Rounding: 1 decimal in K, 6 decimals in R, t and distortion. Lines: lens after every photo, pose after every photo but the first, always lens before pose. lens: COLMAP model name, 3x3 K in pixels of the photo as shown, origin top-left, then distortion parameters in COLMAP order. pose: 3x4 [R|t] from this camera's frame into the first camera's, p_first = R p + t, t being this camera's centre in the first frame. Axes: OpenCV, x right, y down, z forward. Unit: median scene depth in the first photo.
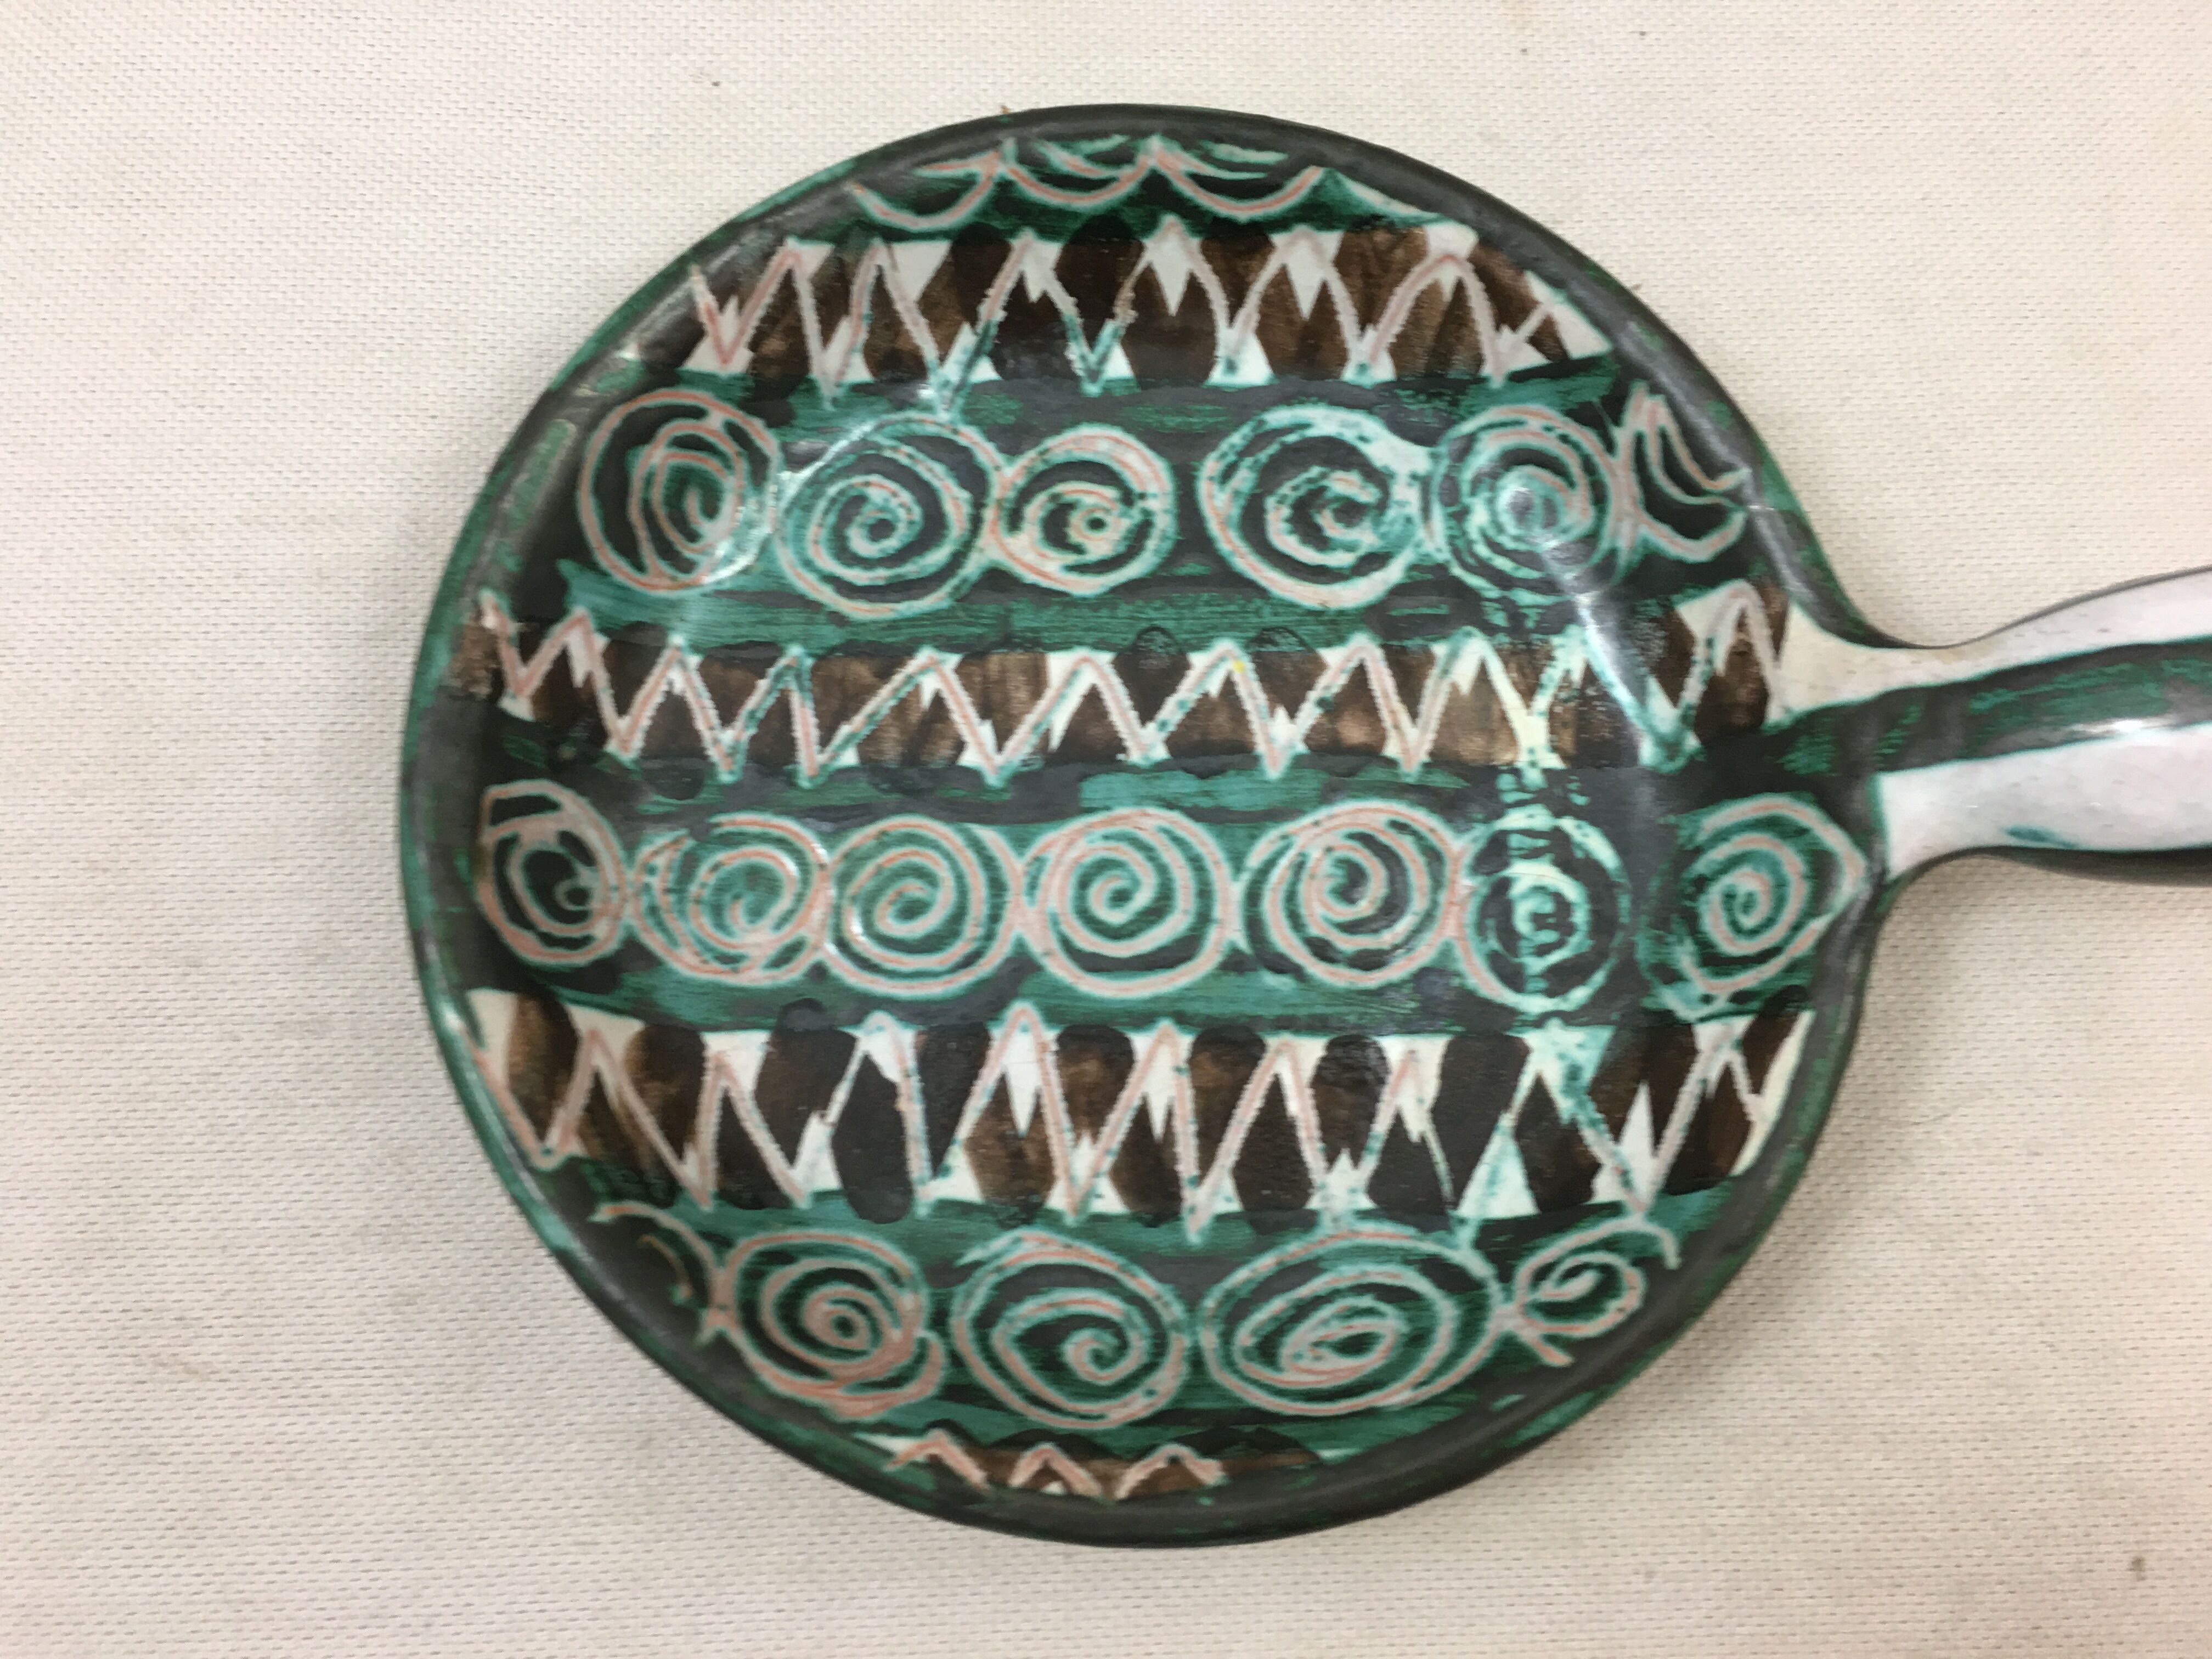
lens RADIAL K [[1936.6, 0, 1112.4], [0, 1936.6, 850.1], [0, 0, 1]] dist [0.068456, -0.134642]
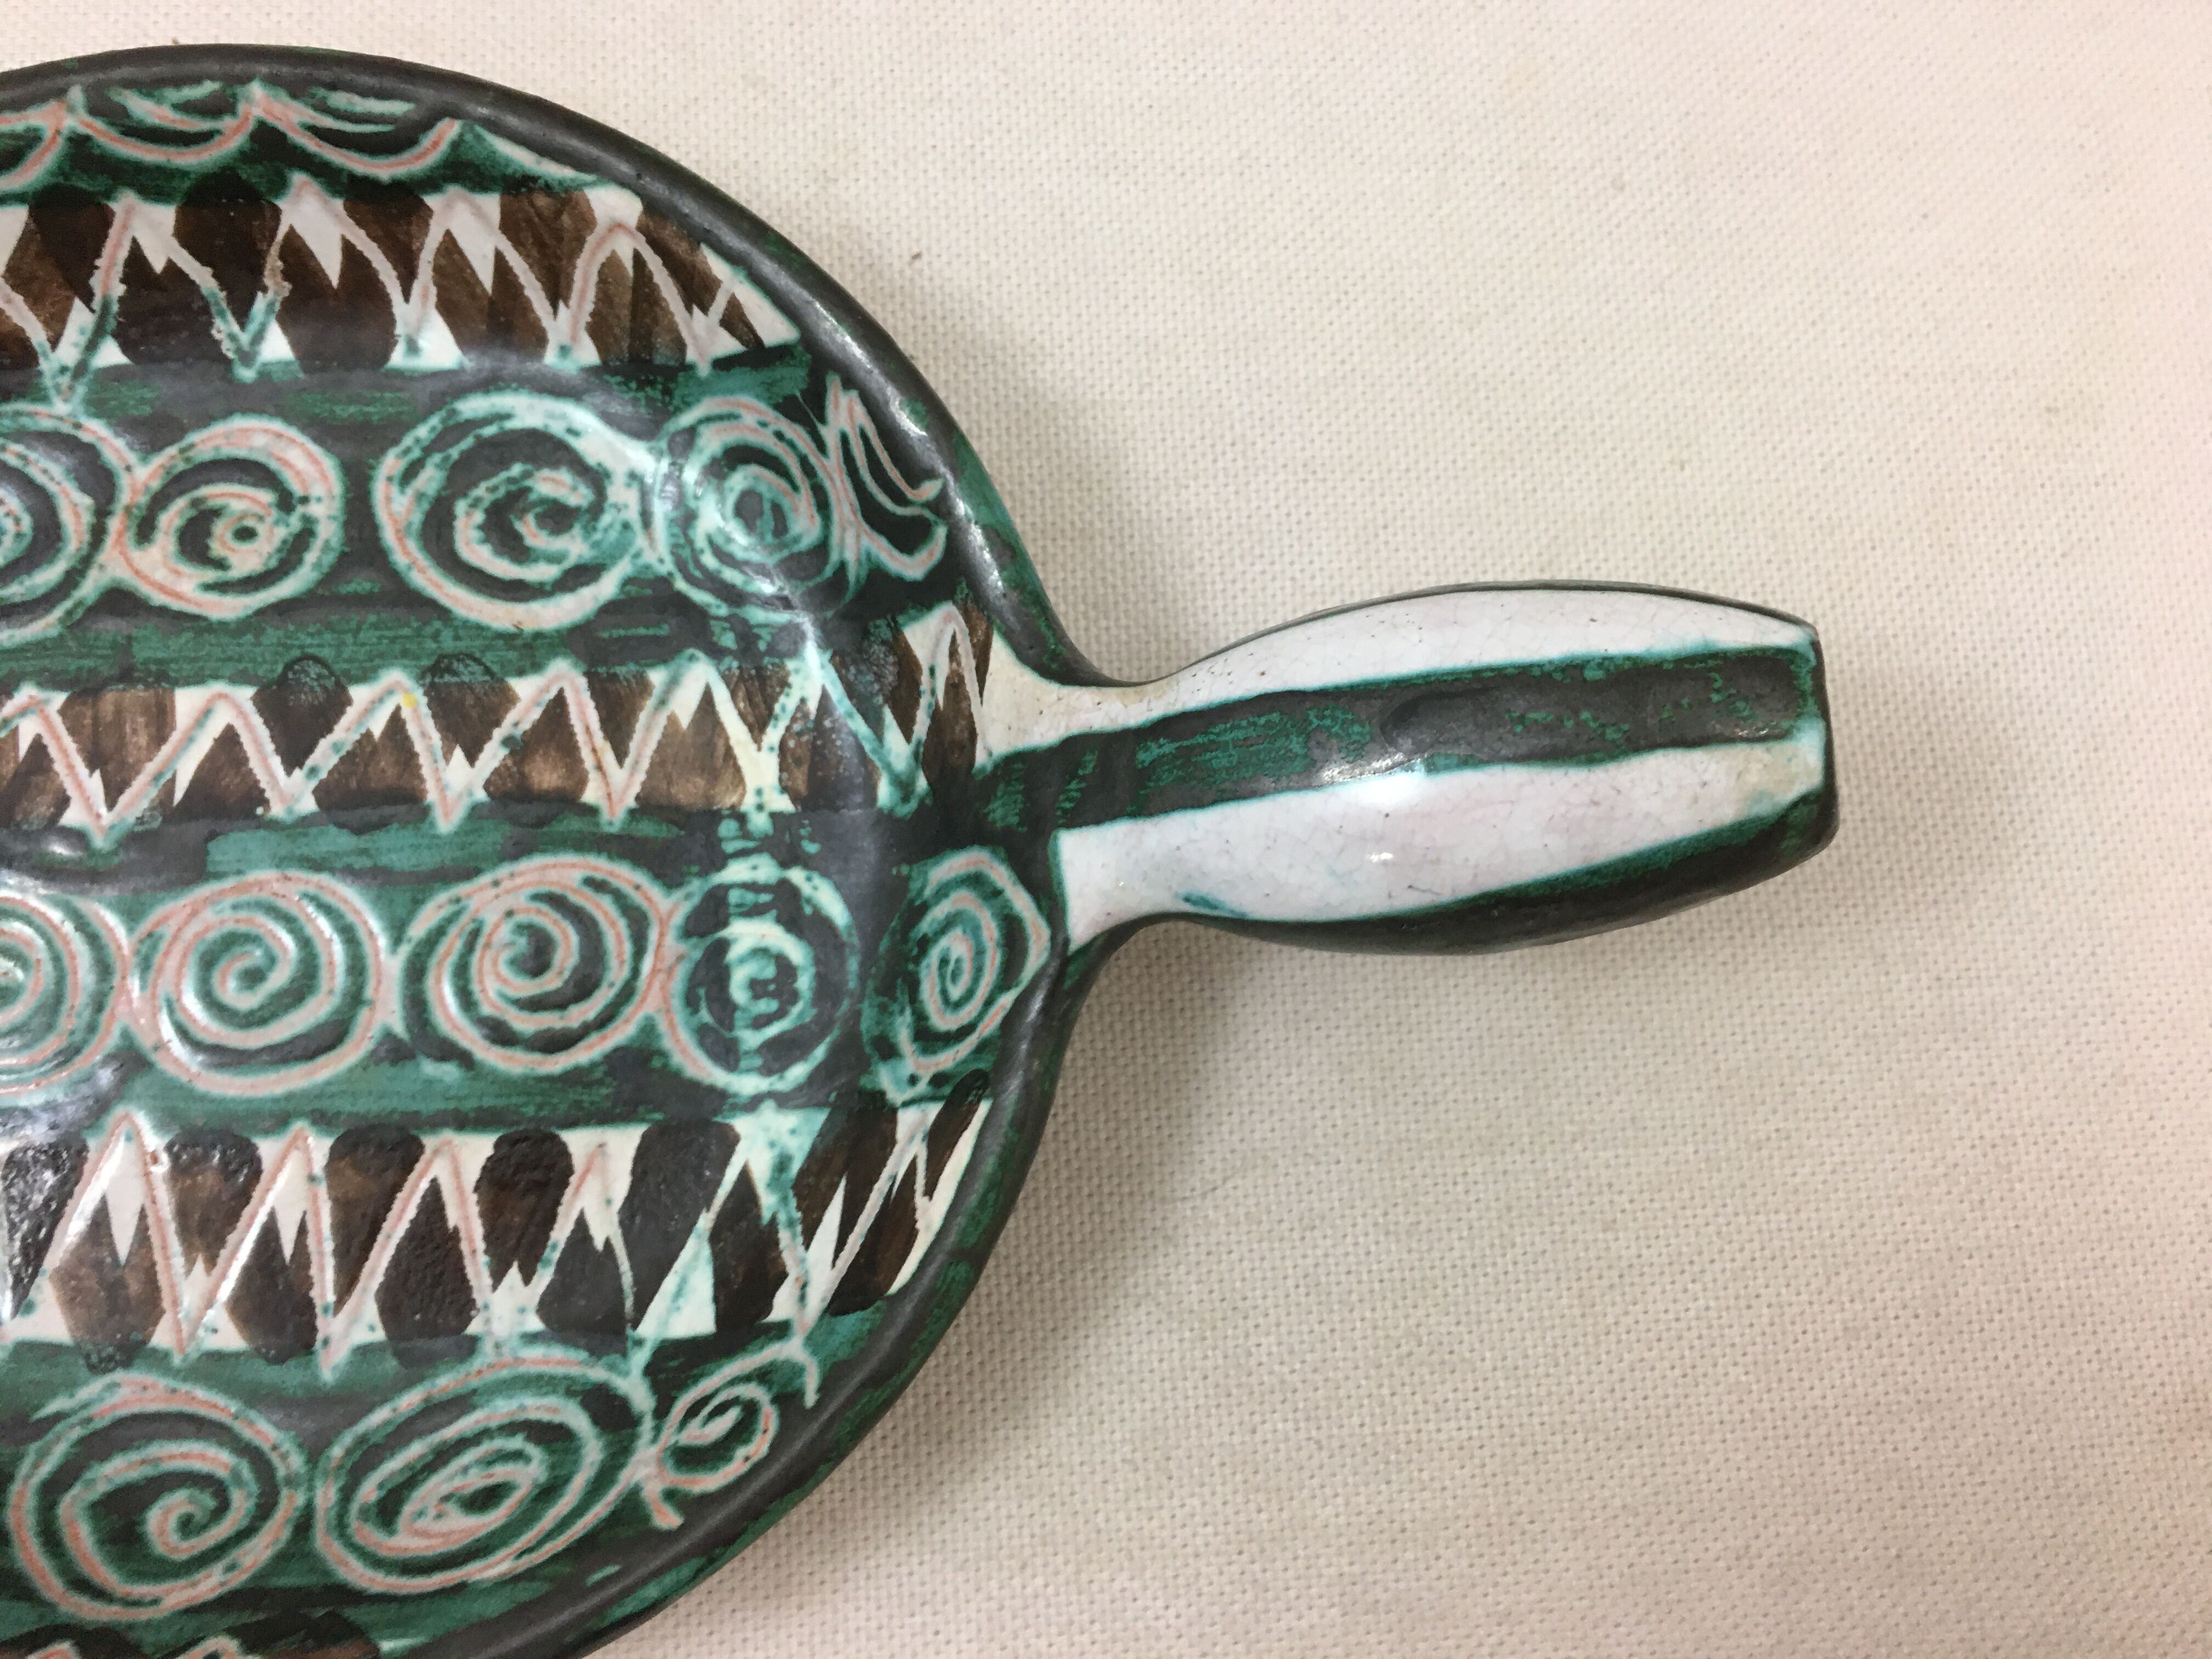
lens RADIAL K [[1983.9, 0, 1129.1], [0, 1983.9, 837.5], [0, 0, 1]] dist [0.051353, -0.118622]
pose [[0.995984, -0.021932, 0.086809, 0.317303], [0.019111, 0.999266, 0.033186, -0.059642], [-0.087473, -0.031394, 0.995672, 0.093308]]
